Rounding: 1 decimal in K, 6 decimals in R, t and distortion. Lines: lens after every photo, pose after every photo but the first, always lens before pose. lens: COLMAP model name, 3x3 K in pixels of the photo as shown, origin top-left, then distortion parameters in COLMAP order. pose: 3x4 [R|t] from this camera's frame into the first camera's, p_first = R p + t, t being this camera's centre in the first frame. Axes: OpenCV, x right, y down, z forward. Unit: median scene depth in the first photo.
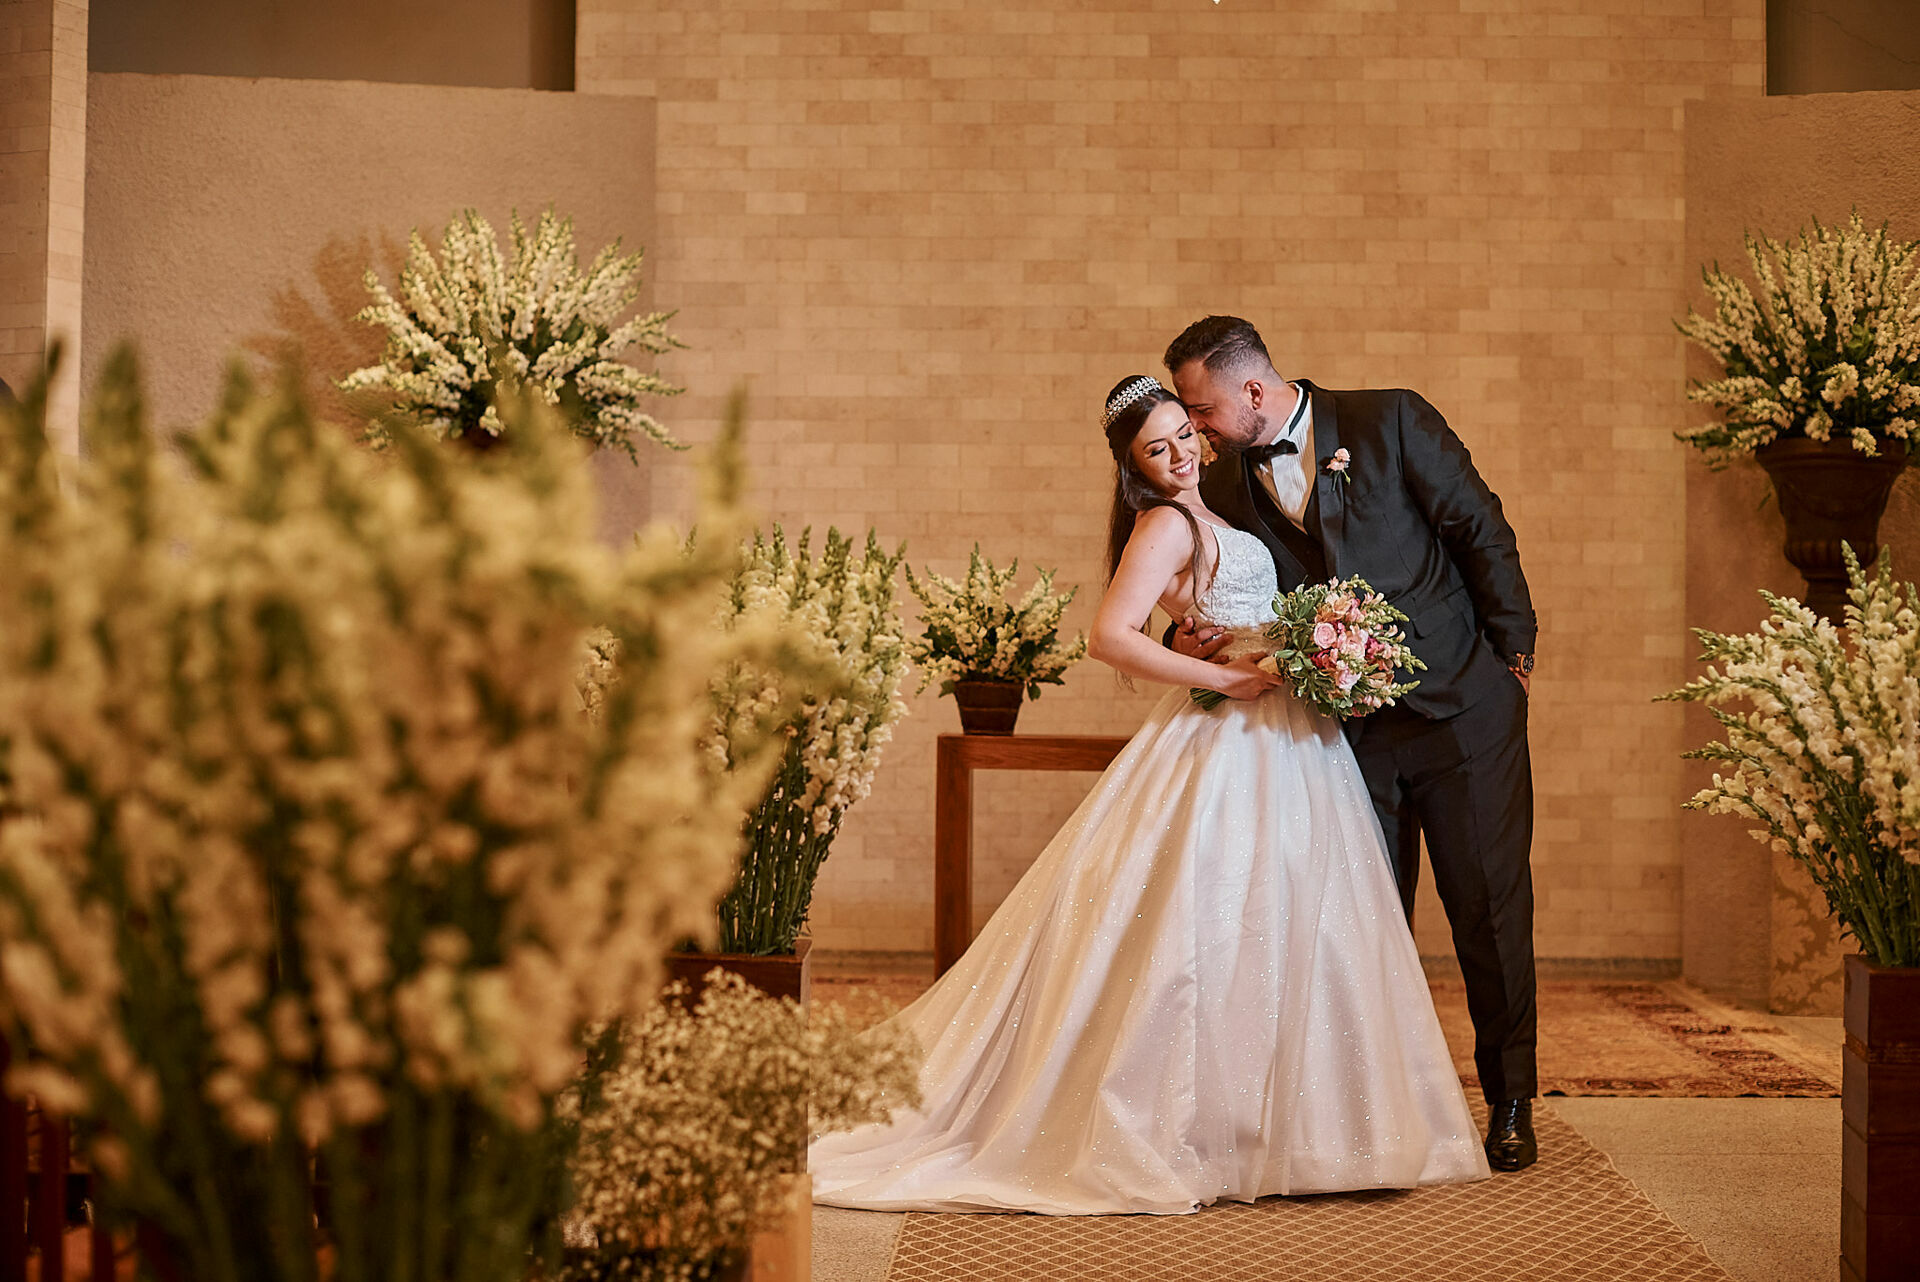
lens RADIAL K [[2796.9, 0, 960.0], [0, 2796.9, 641.0], [0, 0, 1]] dist [-0.136935, 0.026947]
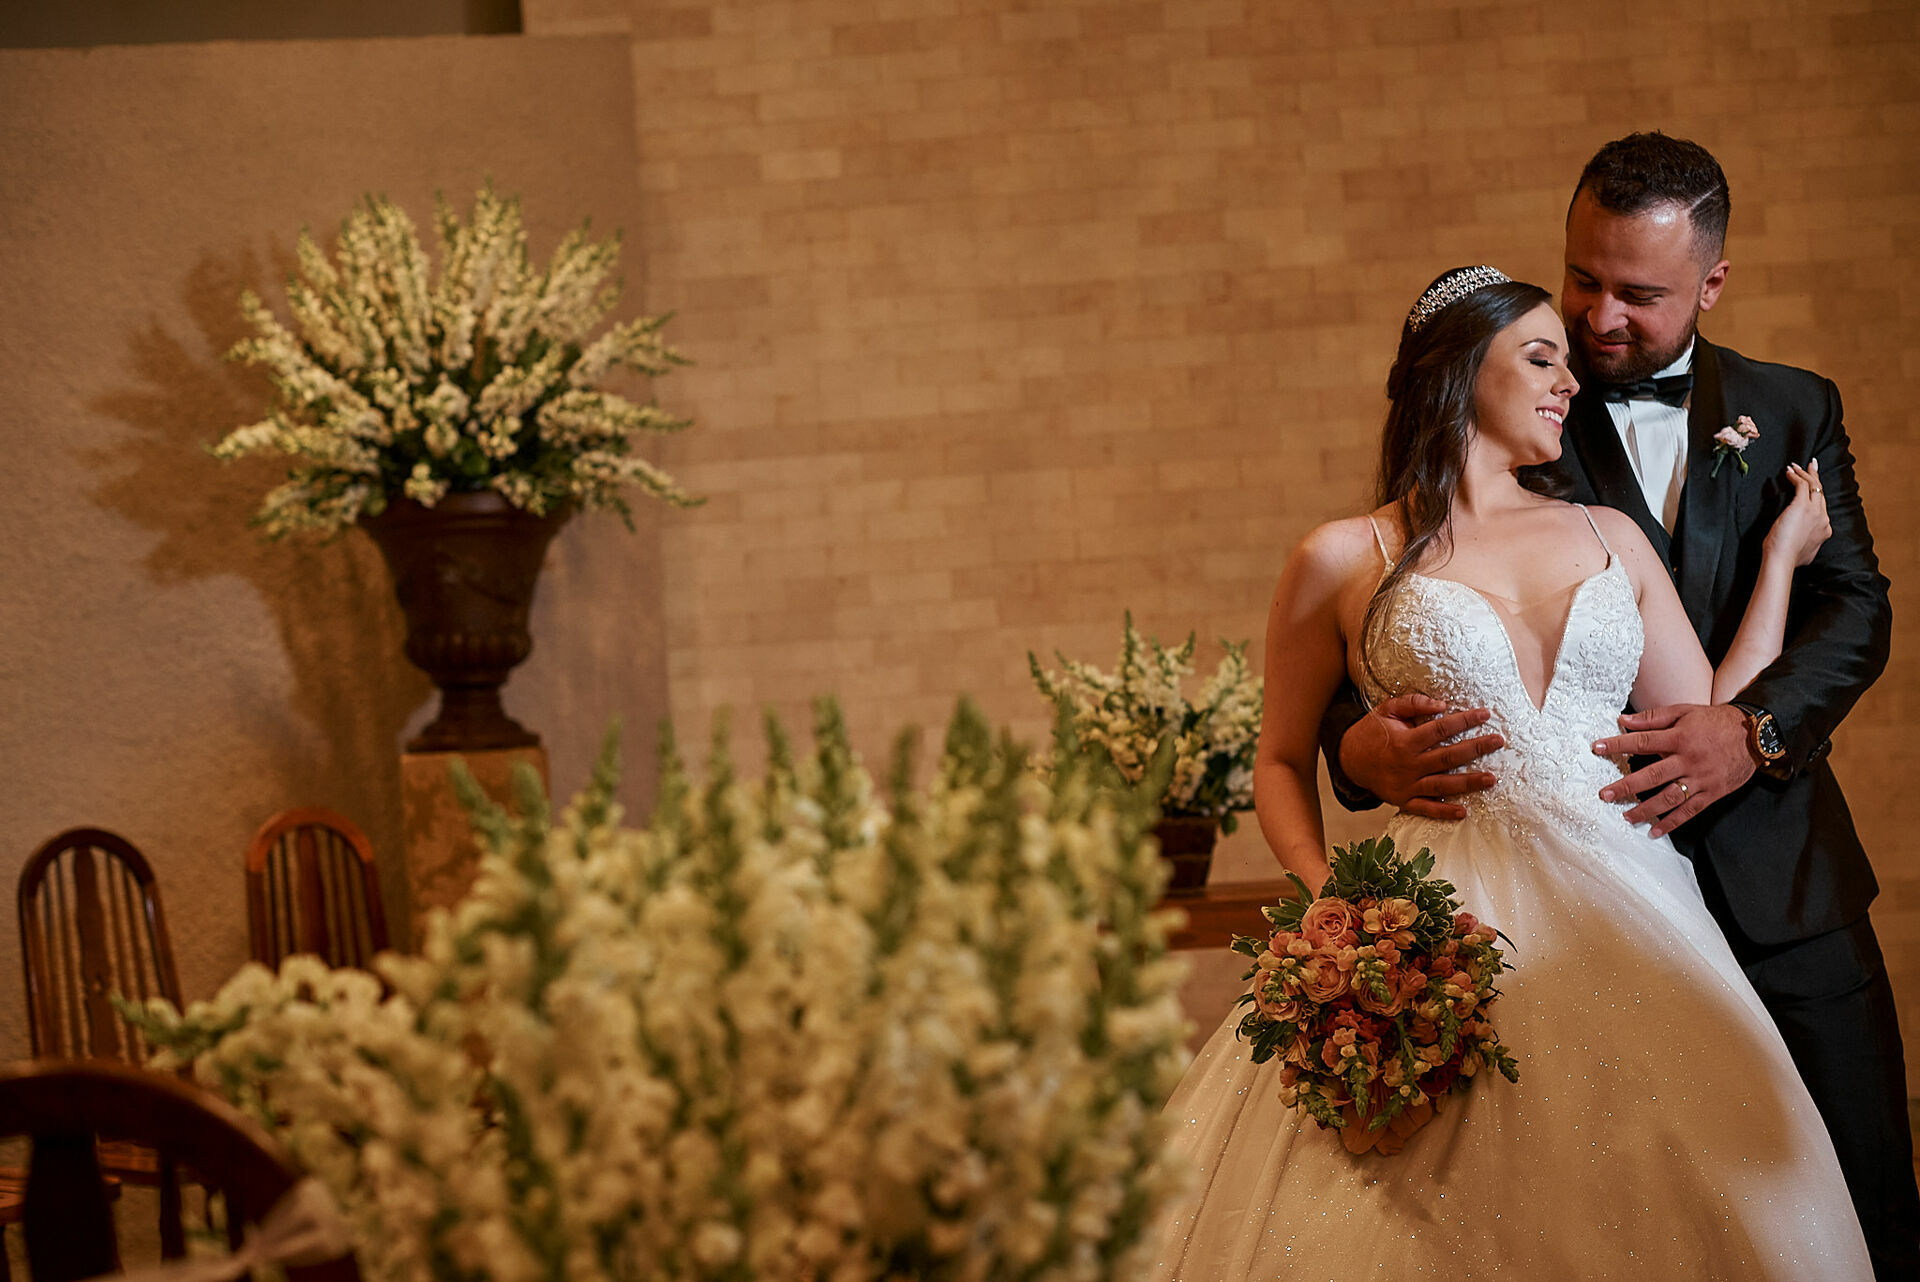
lens RADIAL K [[2796.9, 0, 960.0], [0, 2796.9, 641.0], [0, 0, 1]] dist [-0.136935, 0.026947]
pose [[0.996920, -0.074724, -0.023828, -0.016249], [0.074494, 0.997167, -0.010431, -0.020223], [0.024540, 0.008624, 0.999662, 0.272331]]
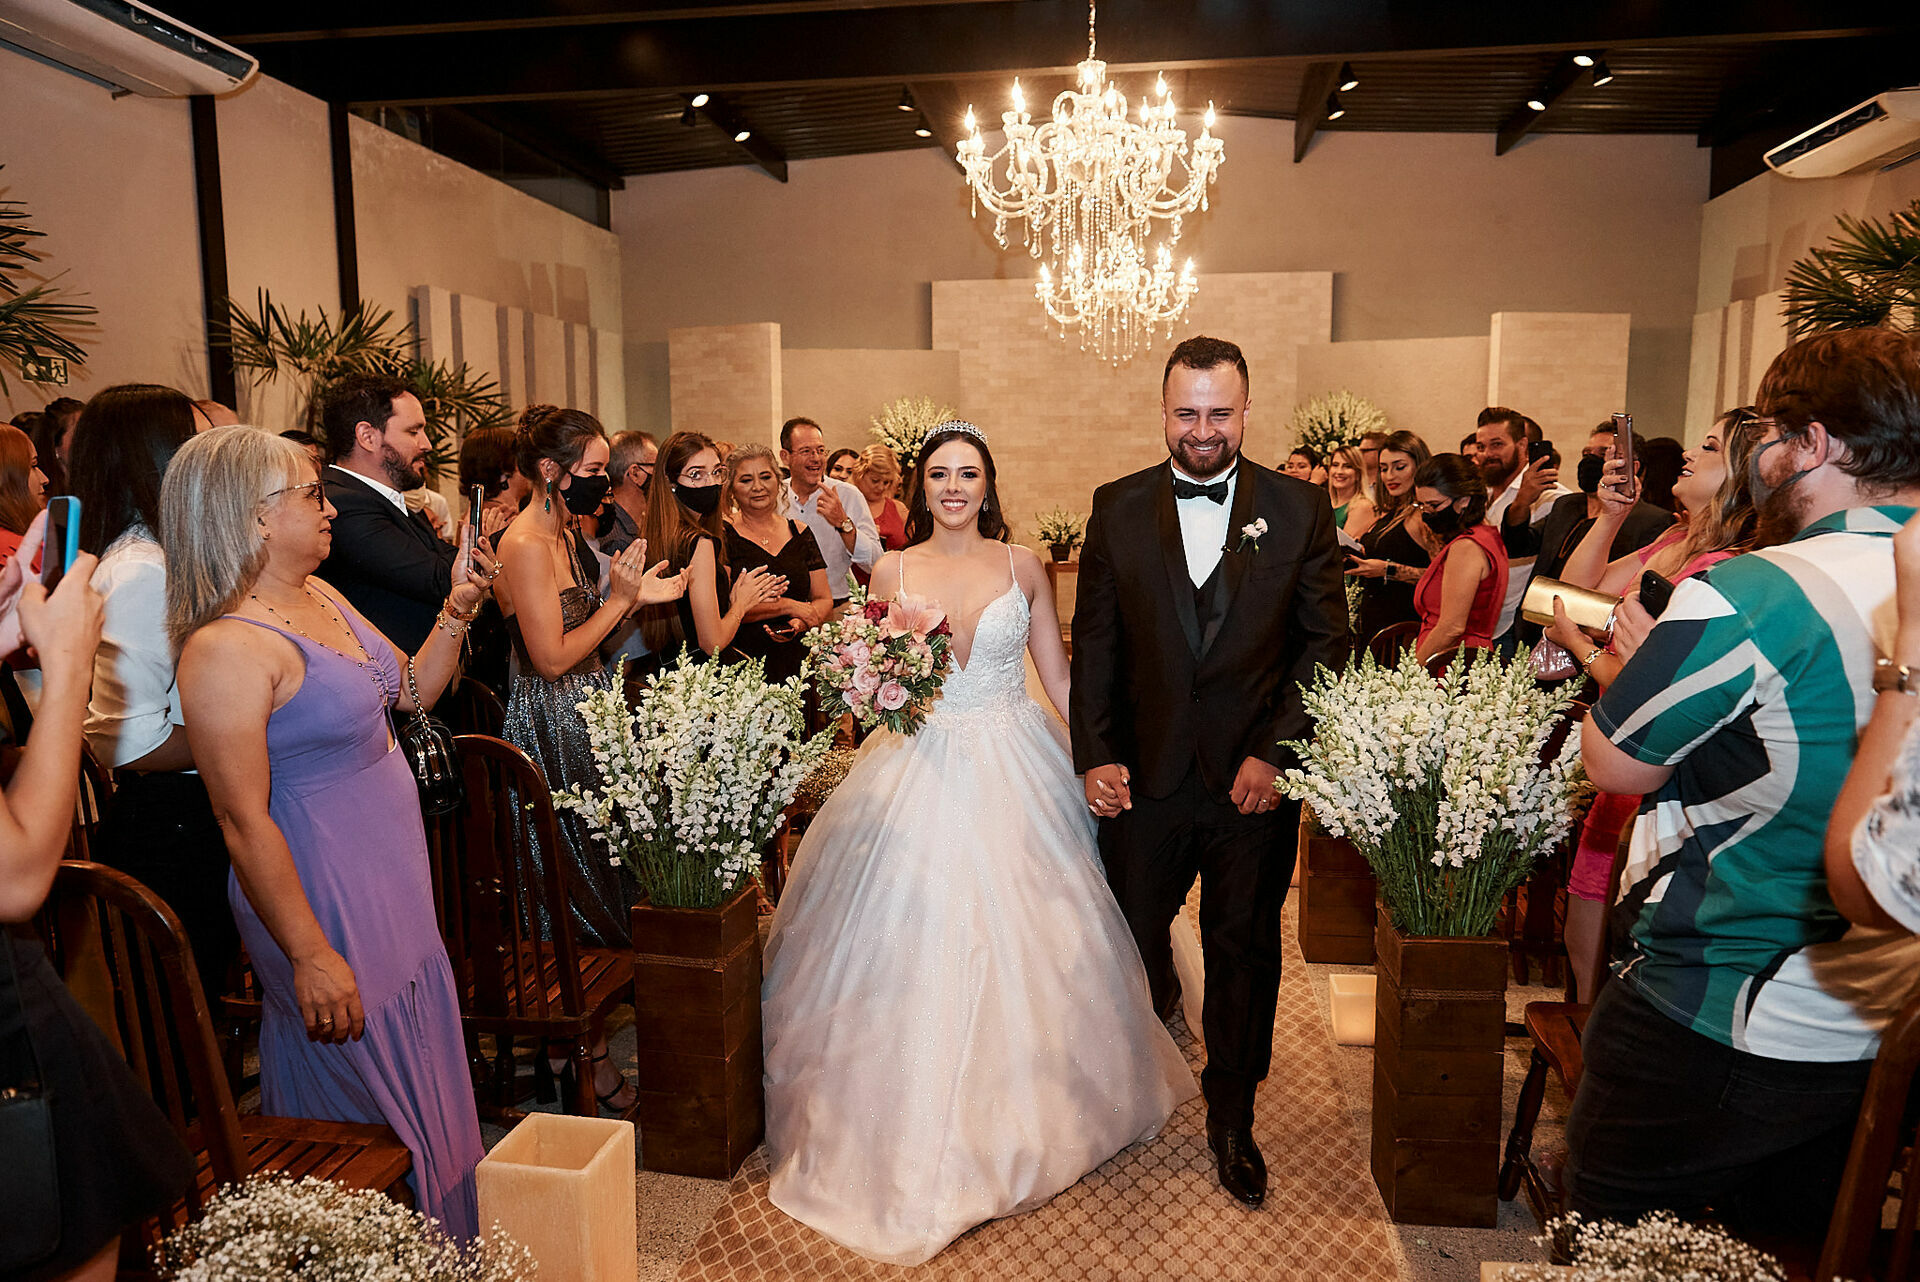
lens RADIAL K [[1343.6, 0, 960.0], [0, 1343.6, 641.0], [0, 0, 1]] dist [0.000118, 0.000325]
pose [[0.994597, 0.000916, -0.103806, 0.049465], [0.012454, 0.991686, 0.128075, -0.069082], [0.103060, -0.128676, 0.986317, -0.540586]]
